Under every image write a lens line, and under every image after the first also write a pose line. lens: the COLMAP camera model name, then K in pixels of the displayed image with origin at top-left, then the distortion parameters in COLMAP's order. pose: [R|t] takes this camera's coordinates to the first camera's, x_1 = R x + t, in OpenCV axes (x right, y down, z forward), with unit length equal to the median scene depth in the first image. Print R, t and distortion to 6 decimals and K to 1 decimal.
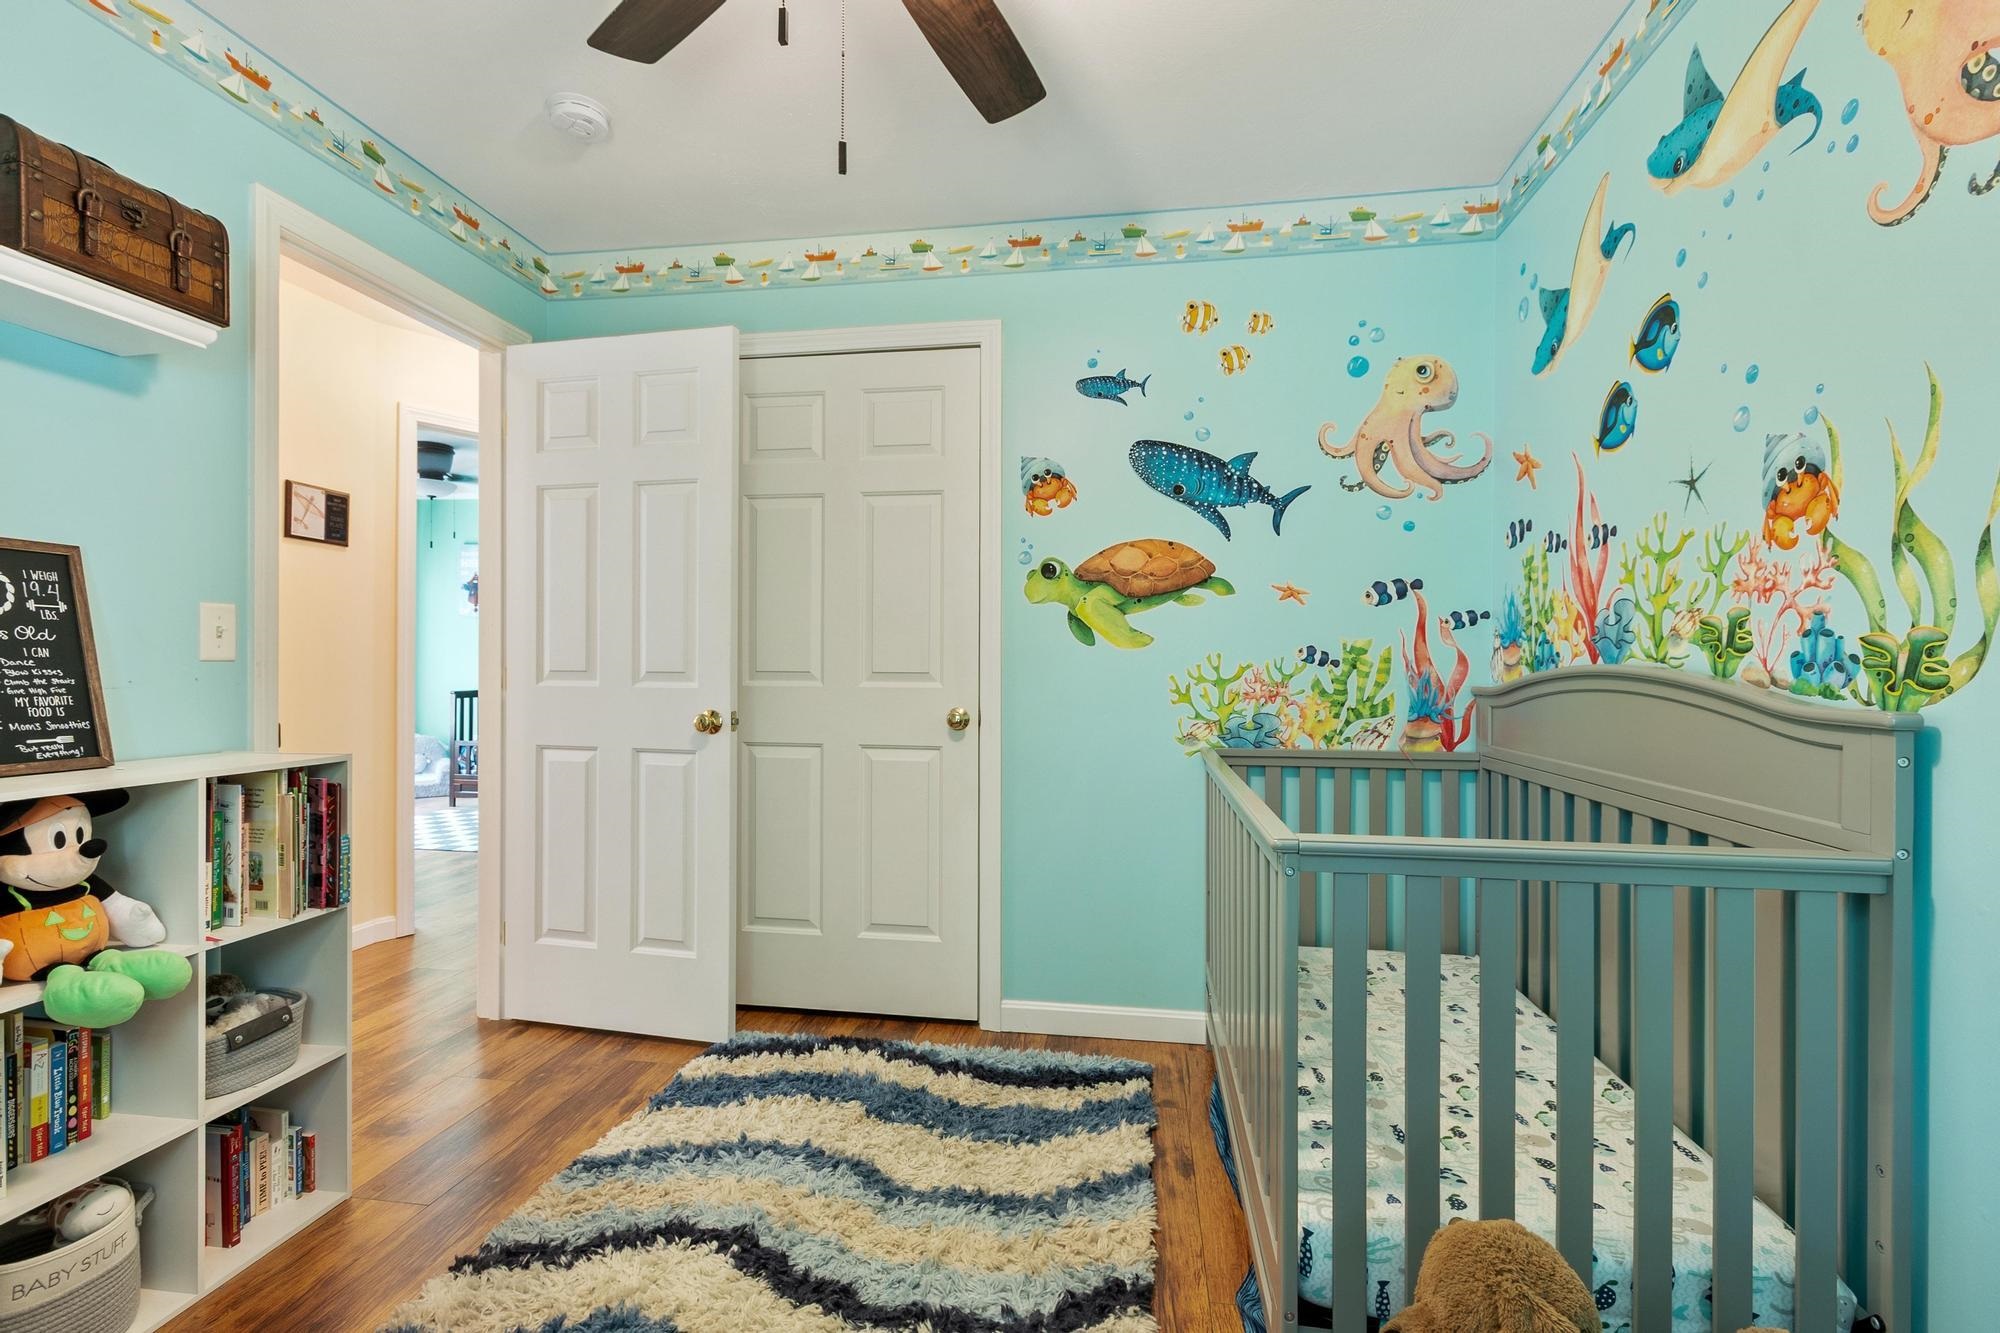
lens RADIAL K [[895.0, 0, 991.9], [0, 895.0, 664.5], [0, 0, 1]] dist [-0.001591, -0.000234]
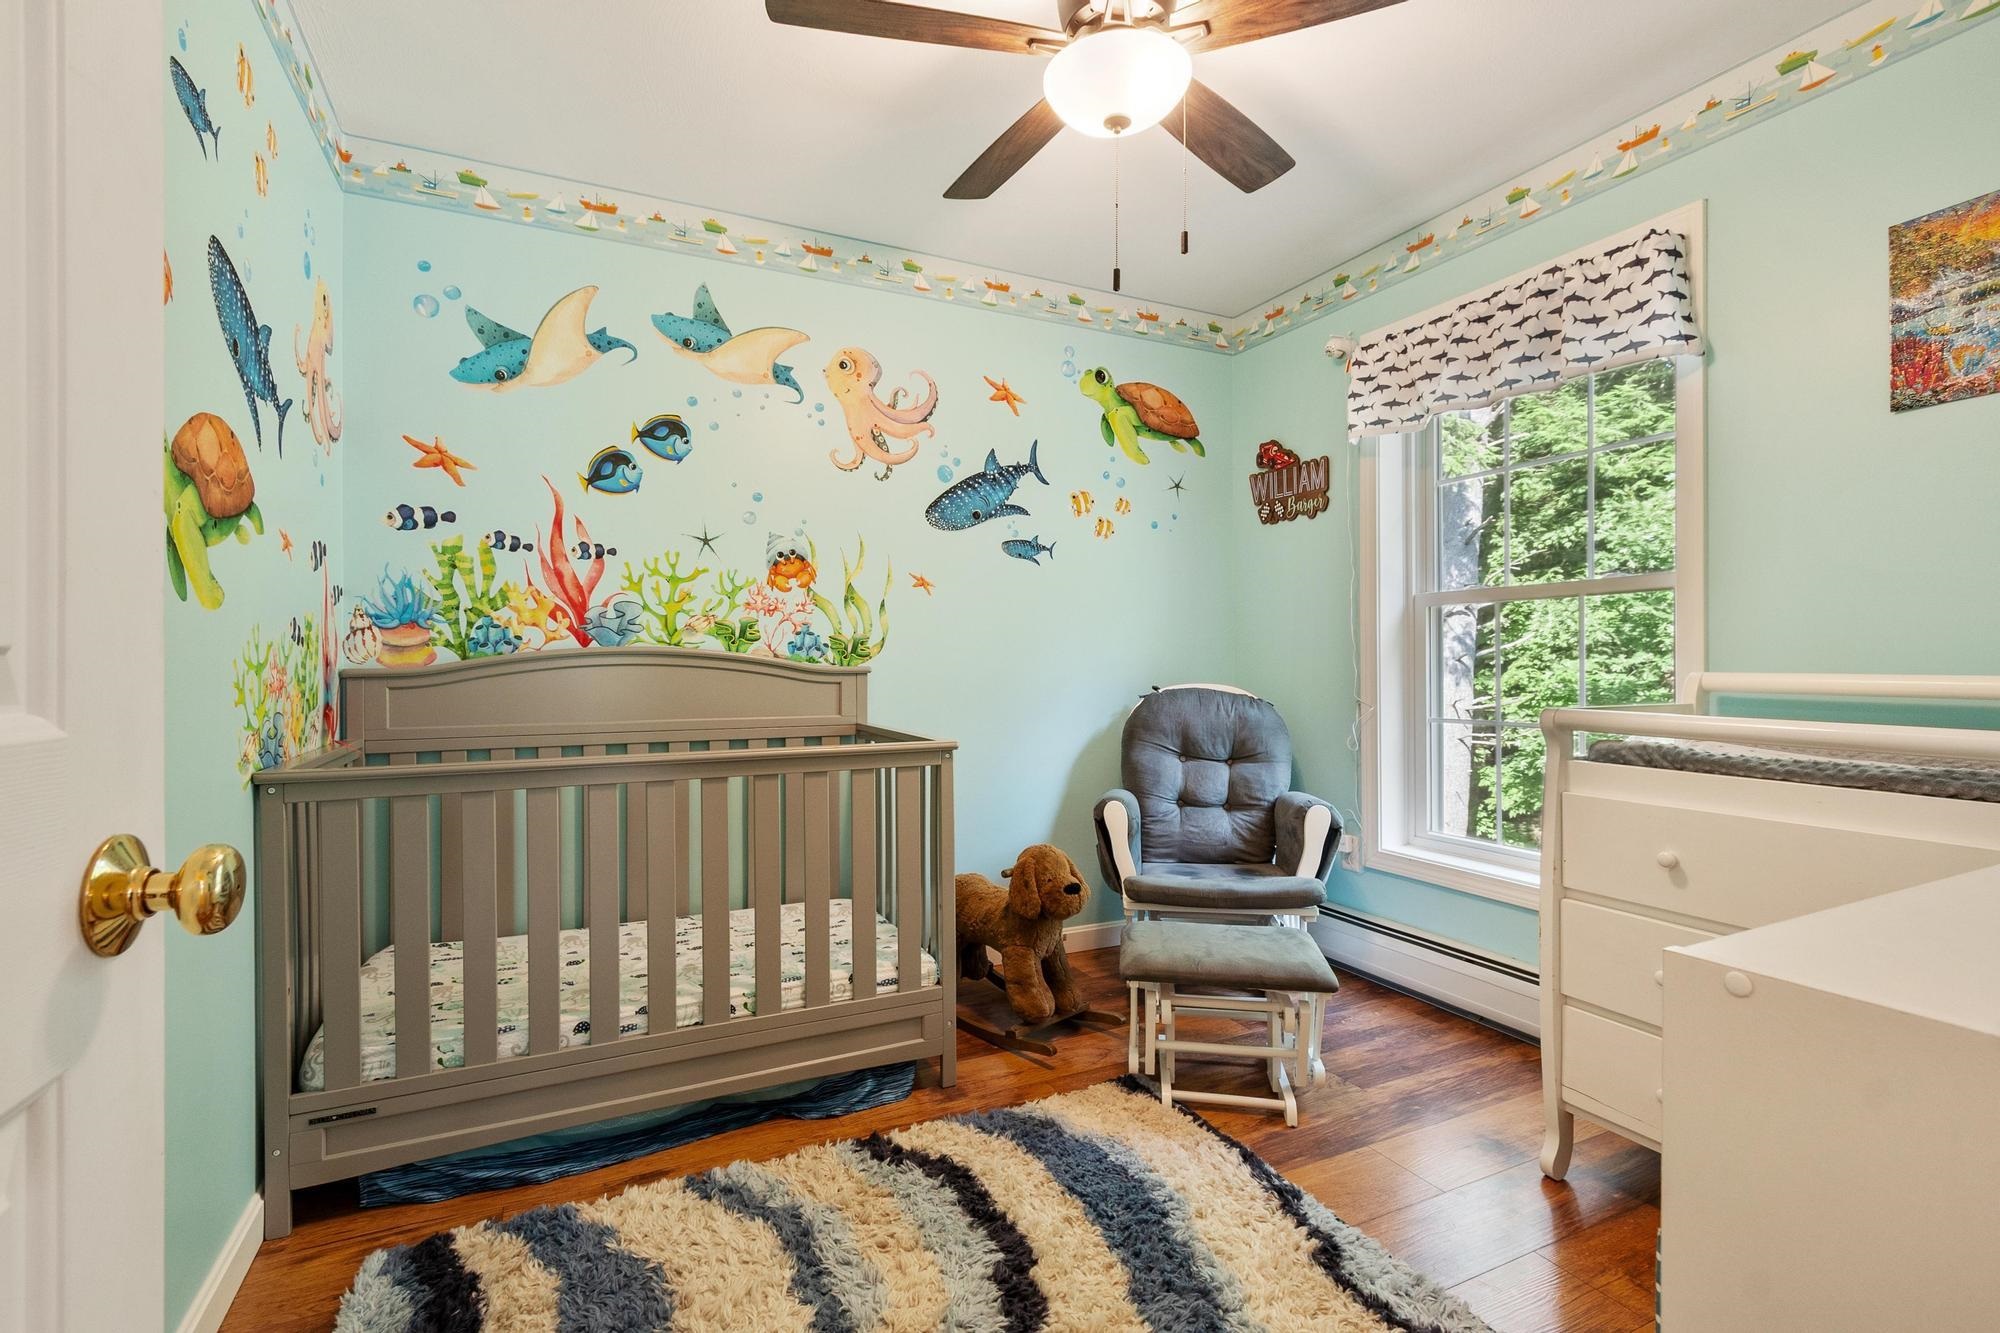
lens RADIAL K [[895.0, 0, 991.9], [0, 895.0, 664.5], [0, 0, 1]] dist [-0.001591, -0.000234]
pose [[-0.573503, -0.006988, 0.819174, -1.027603], [-0.000017, 0.999964, 0.008518, 0.020489], [-0.819204, 0.004871, -0.573482, 1.696464]]
